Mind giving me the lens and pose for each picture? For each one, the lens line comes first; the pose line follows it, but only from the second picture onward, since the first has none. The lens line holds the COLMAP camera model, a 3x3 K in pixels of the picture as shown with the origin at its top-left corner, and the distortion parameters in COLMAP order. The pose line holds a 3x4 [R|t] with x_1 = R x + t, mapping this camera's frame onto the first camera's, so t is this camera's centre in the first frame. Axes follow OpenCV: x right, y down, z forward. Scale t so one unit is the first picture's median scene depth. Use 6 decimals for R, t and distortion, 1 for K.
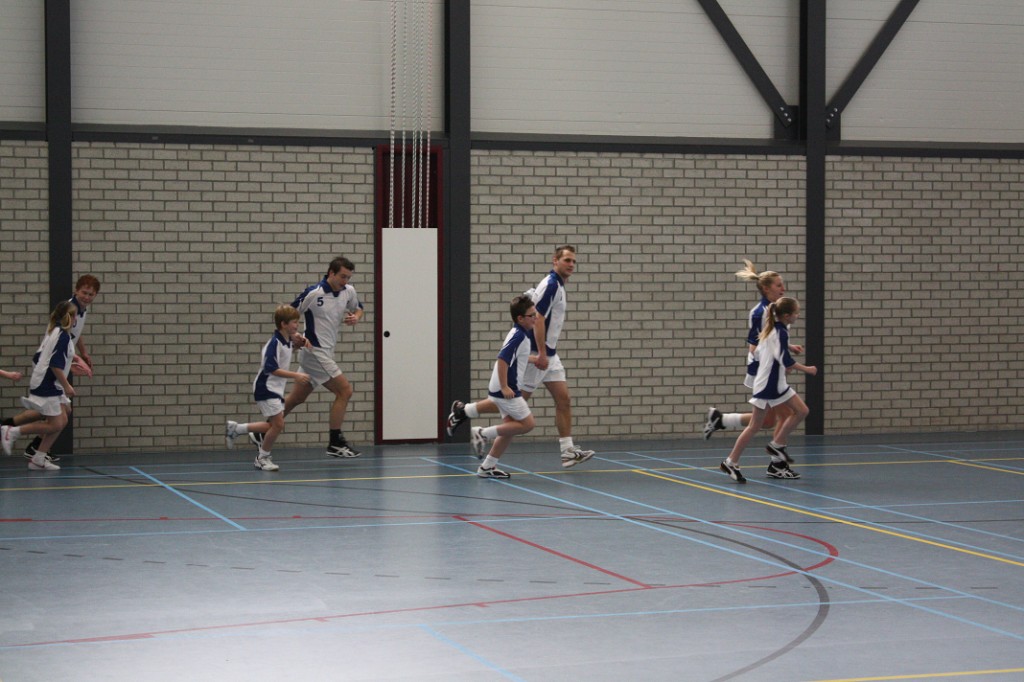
lens RADIAL K [[2288.1, 0, 512.0], [0, 2288.1, 341.0], [0, 0, 1]] dist [0.075859, 0.354658]
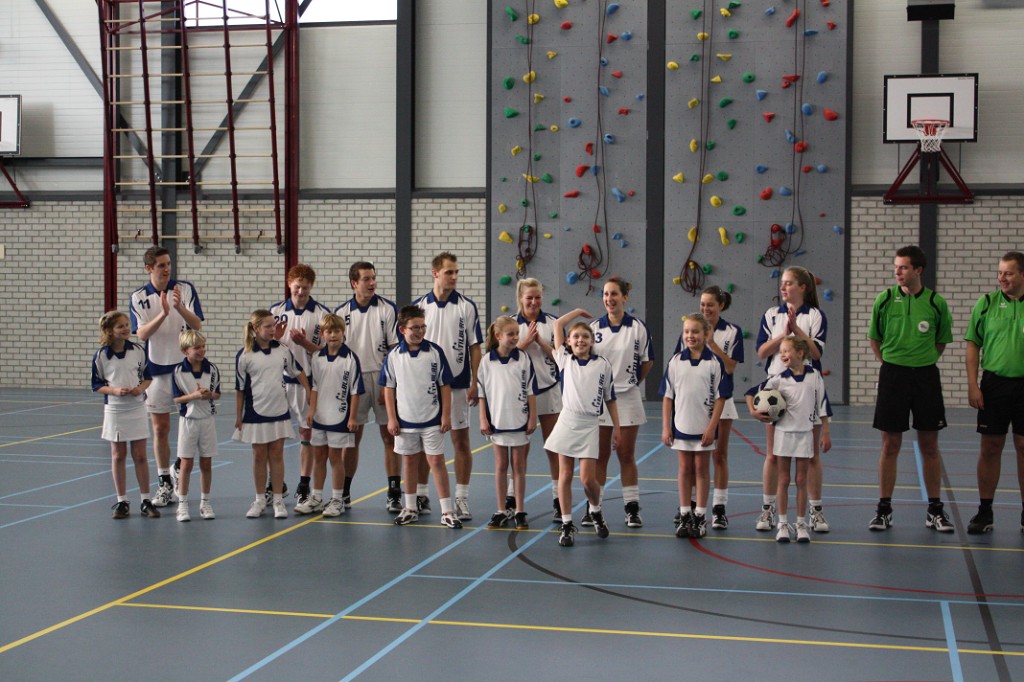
lens RADIAL K [[1538.8, 0, 512.0], [0, 1538.8, 341.0], [0, 0, 1]] dist [0.016003, 0.045143]
pose [[0.848635, 0.024727, -0.528401, 0.504033], [-0.021773, 0.999693, 0.011812, -0.004499], [0.528531, 0.001481, 0.848913, 0.167338]]
